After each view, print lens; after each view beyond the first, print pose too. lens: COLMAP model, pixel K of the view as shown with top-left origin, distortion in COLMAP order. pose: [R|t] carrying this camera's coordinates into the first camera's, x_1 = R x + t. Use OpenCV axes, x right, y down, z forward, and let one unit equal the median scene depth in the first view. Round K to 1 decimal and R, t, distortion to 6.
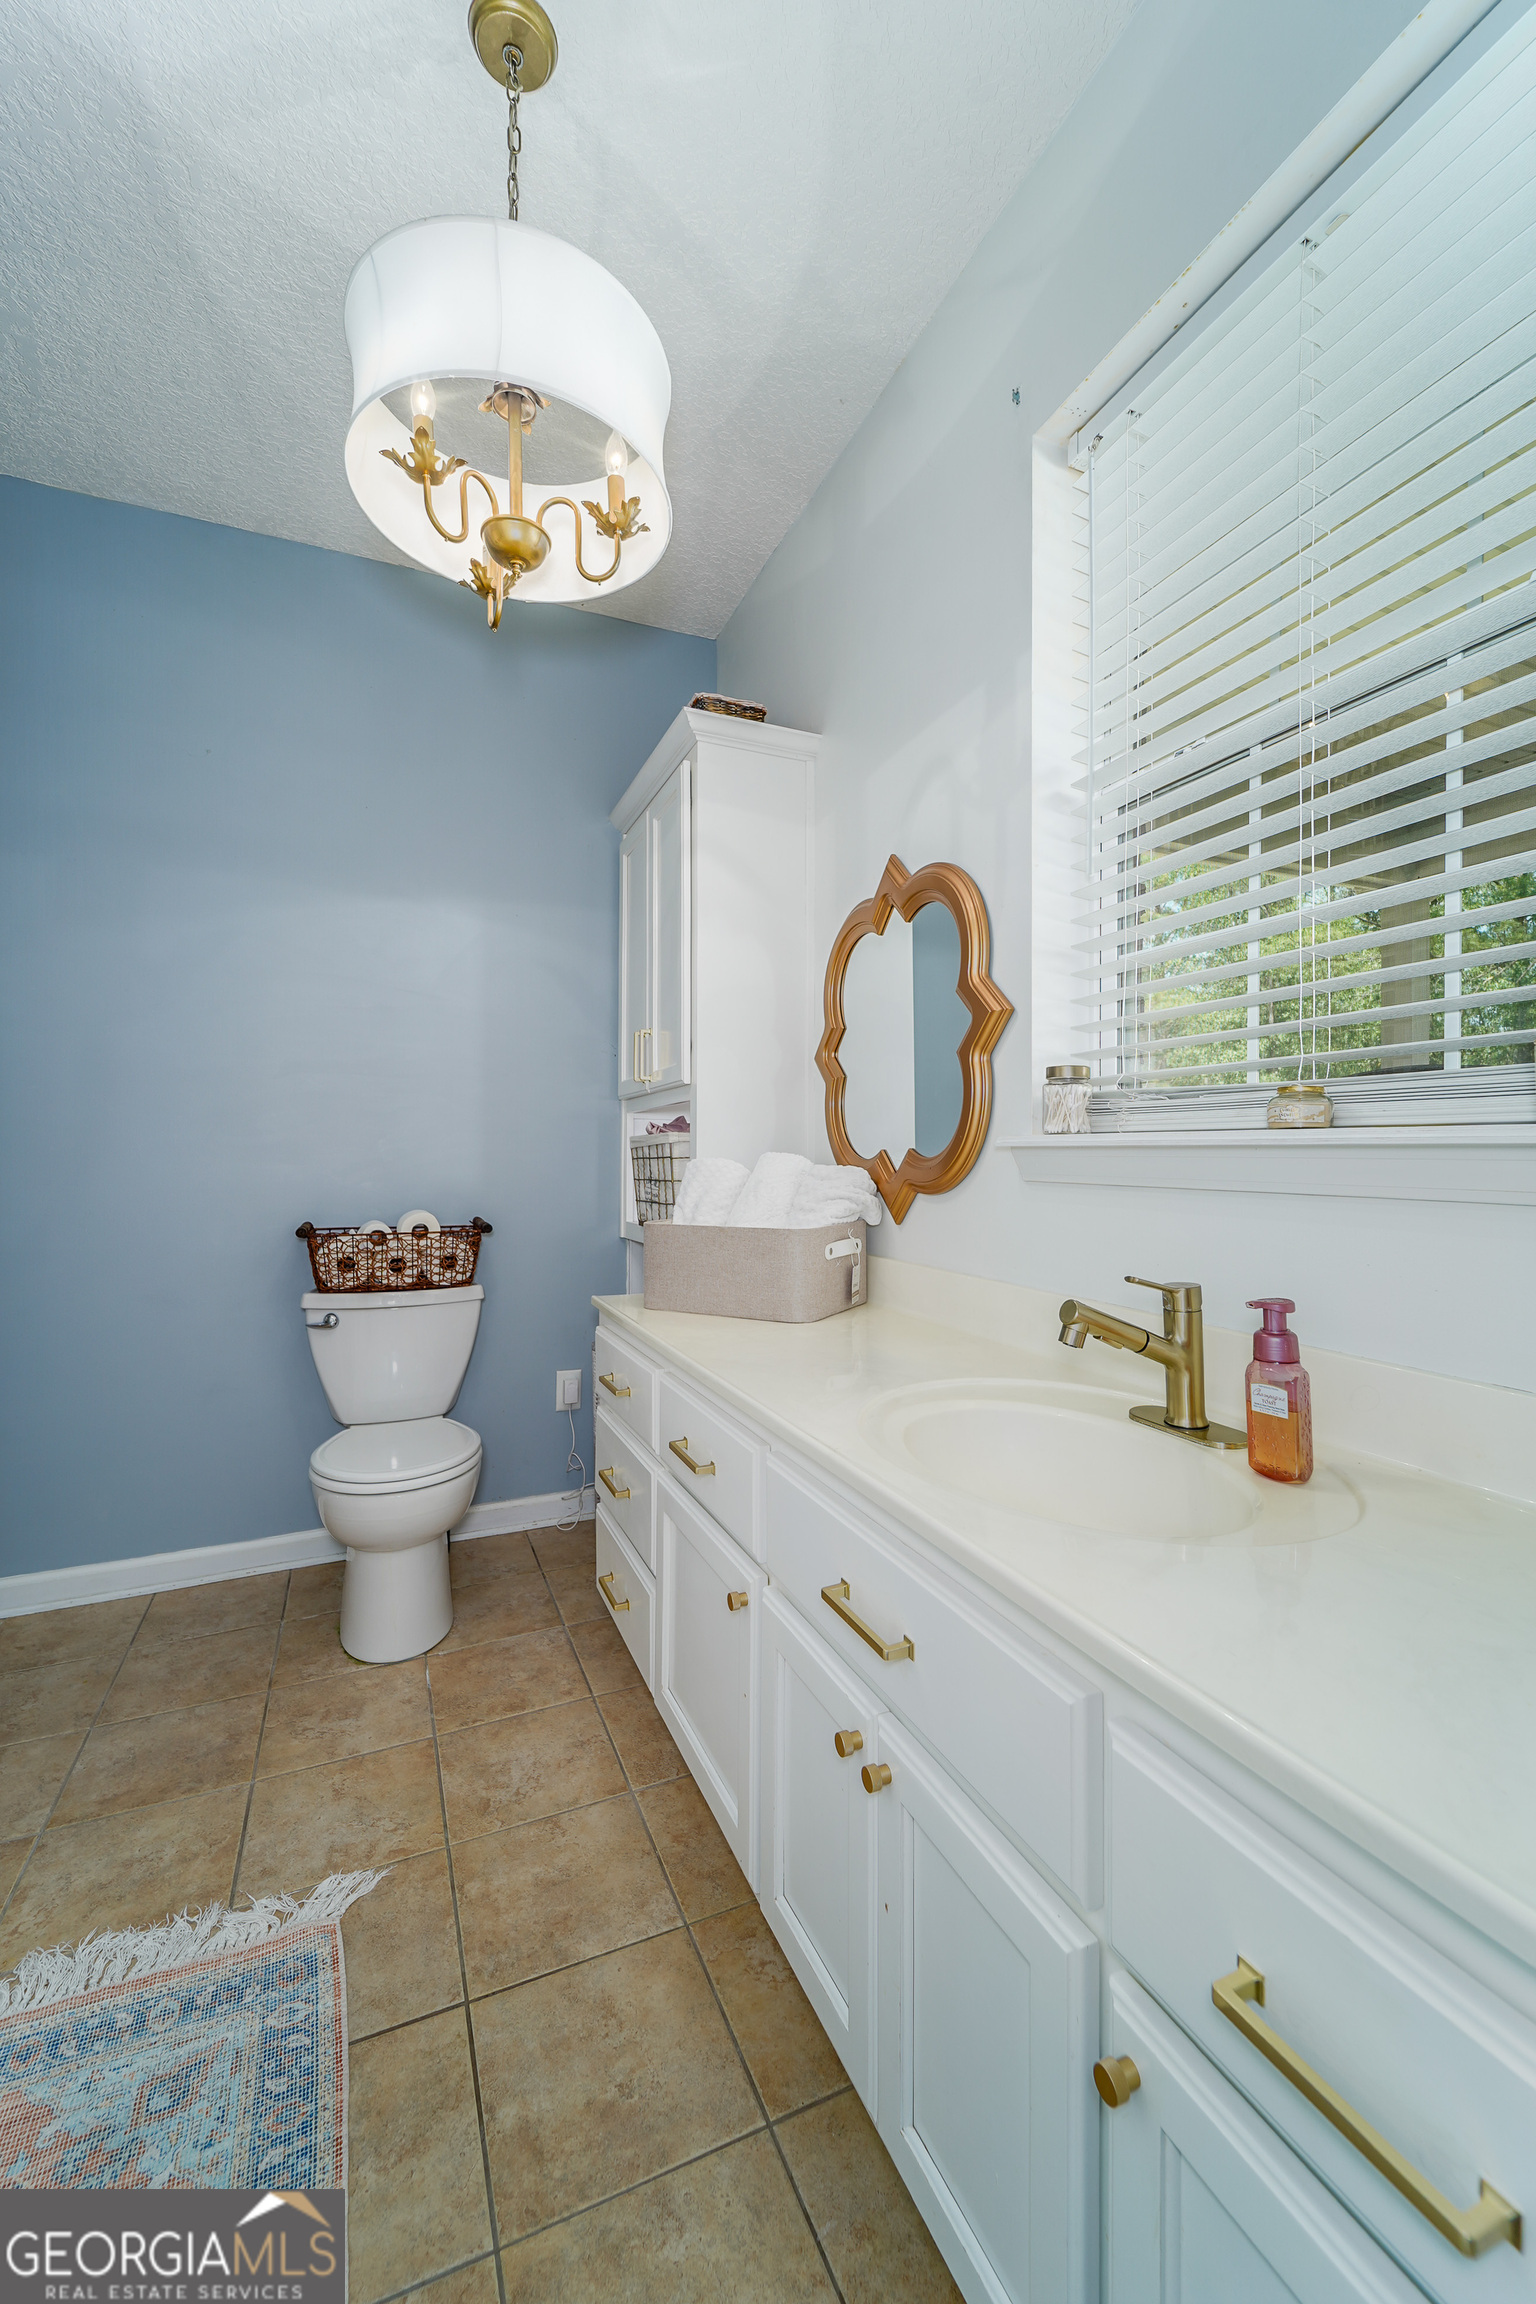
lens RADIAL K [[929.5, 0, 767.1], [0, 929.5, 1151.6], [0, 0, 1]] dist [0.017125, -0.003853]
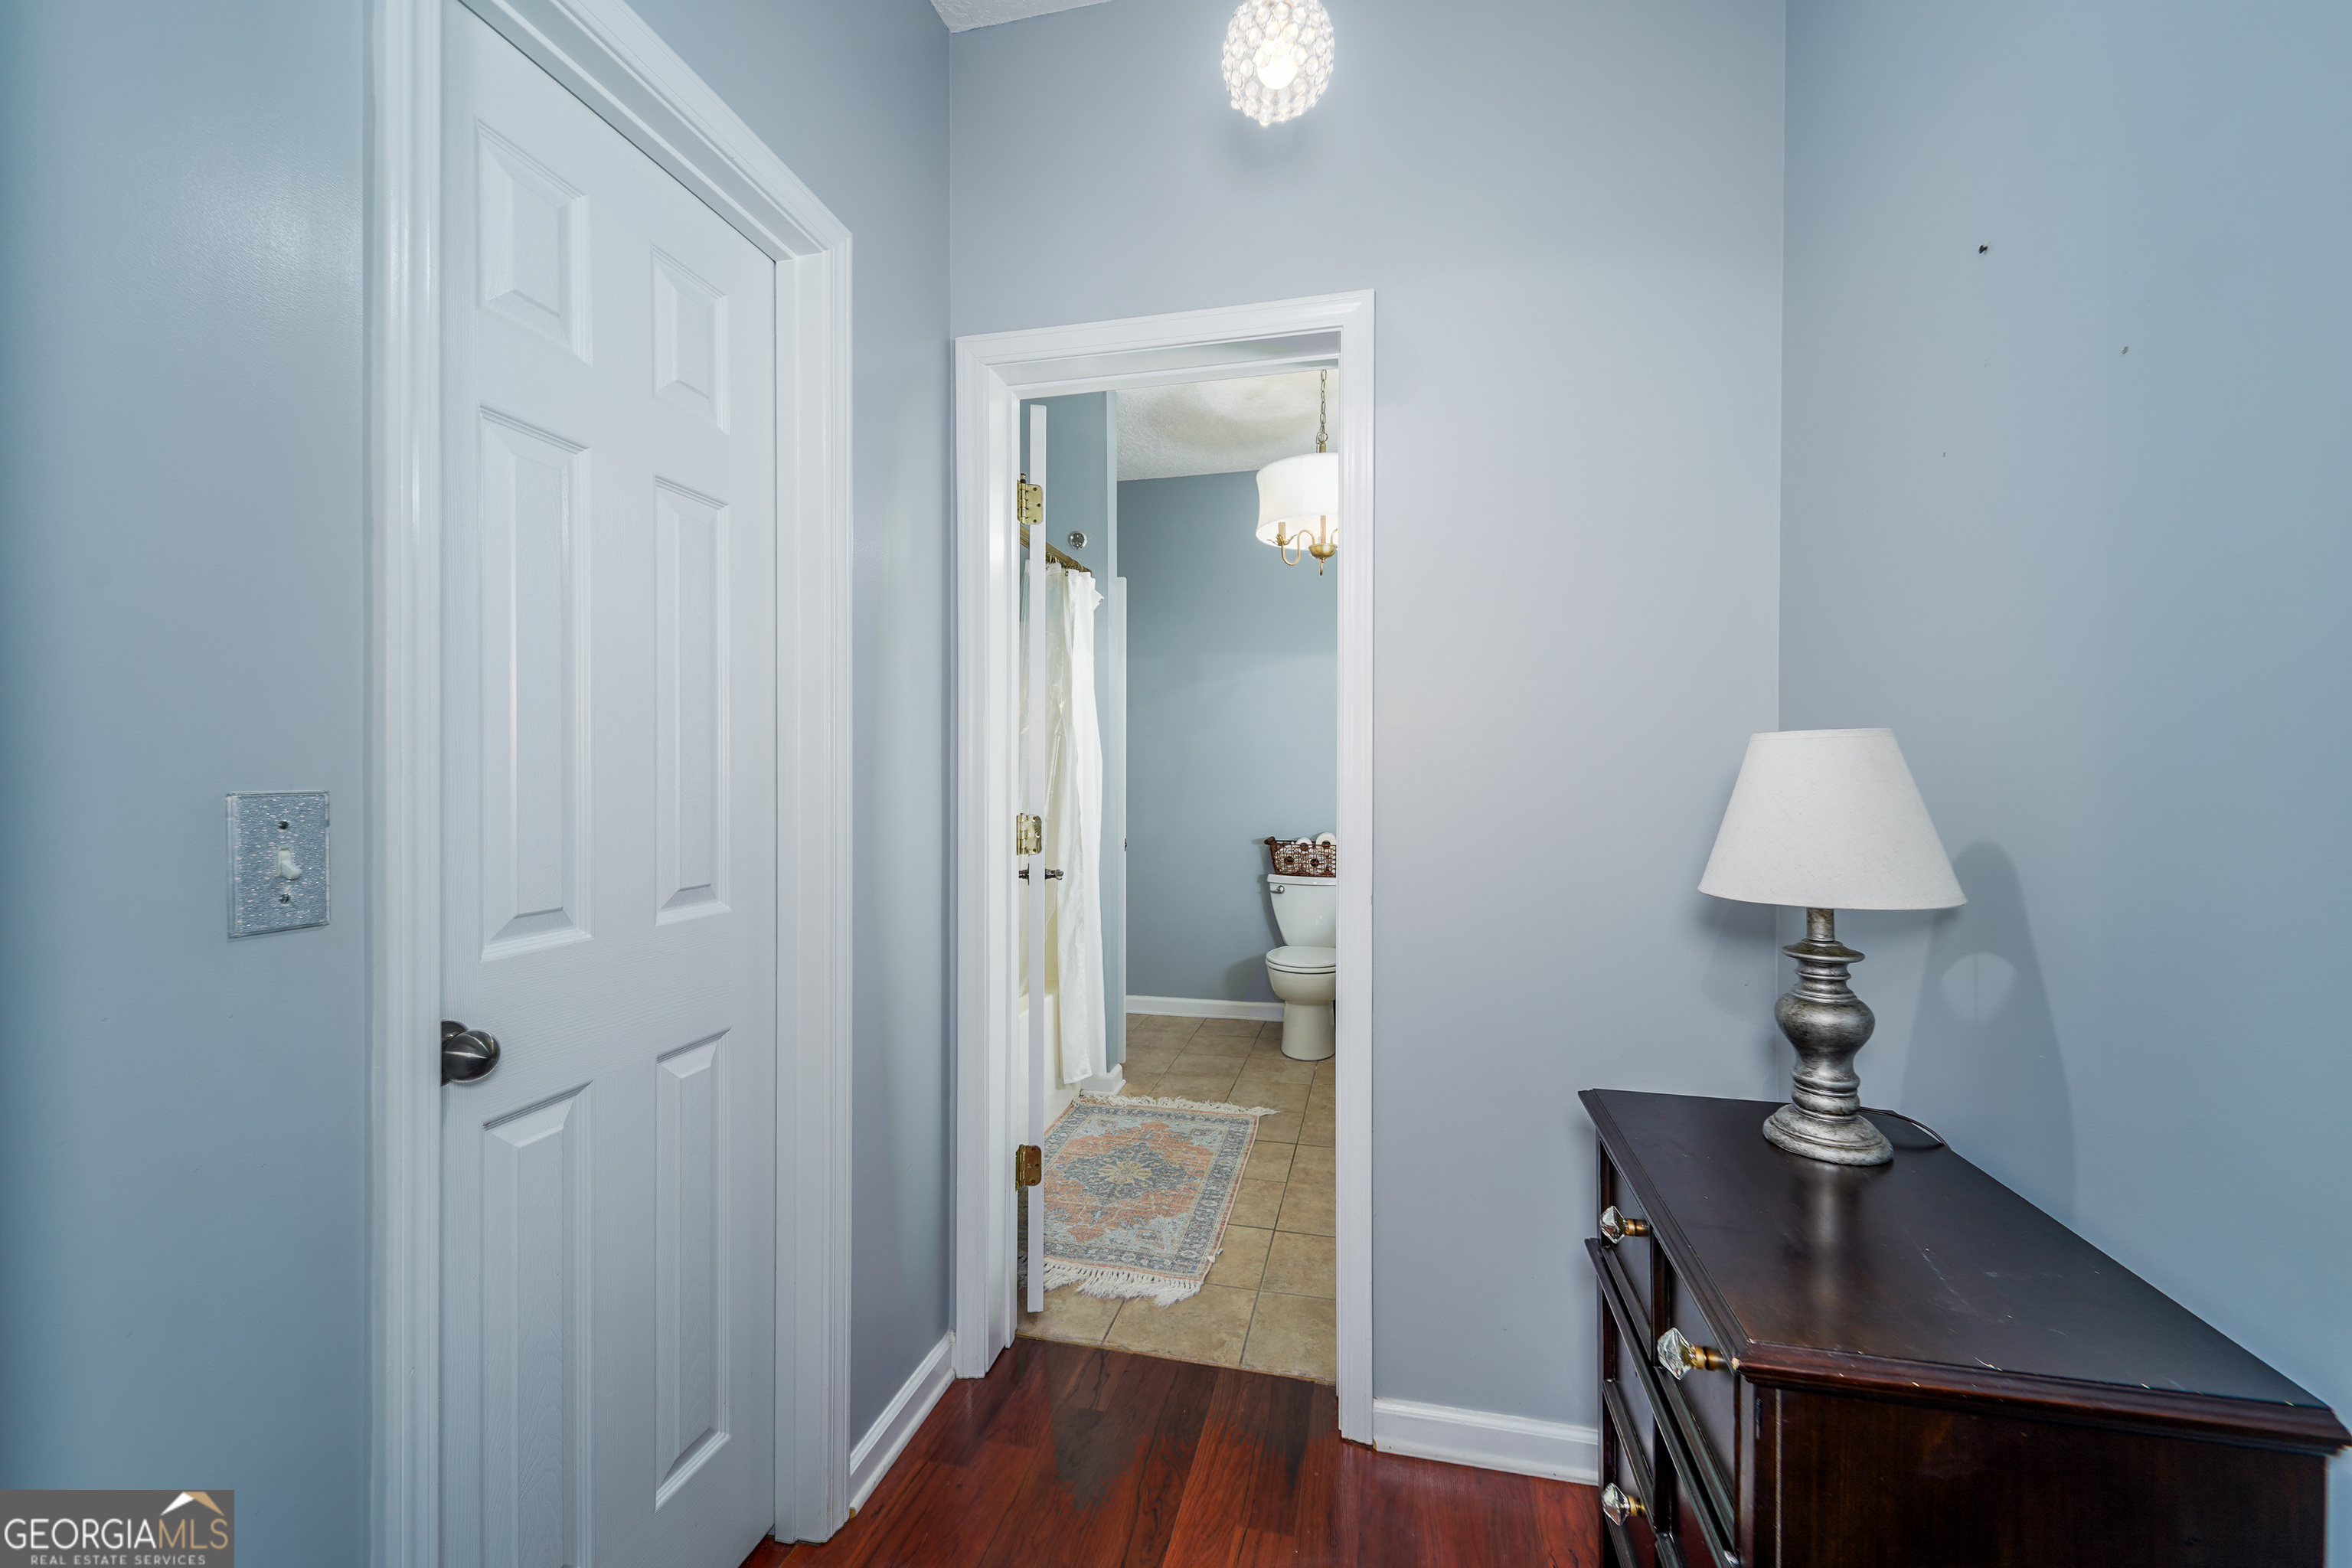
lens RADIAL K [[948.9, 0, 1177.1], [0, 948.9, 780.0], [0, 0, 1]] dist [0.017125, -0.003853]
pose [[0.803721, 0.001740, -0.595003, 0.602686], [0.002089, 0.999981, 0.005746, -0.061919], [0.595002, -0.005862, 0.803703, -0.797367]]
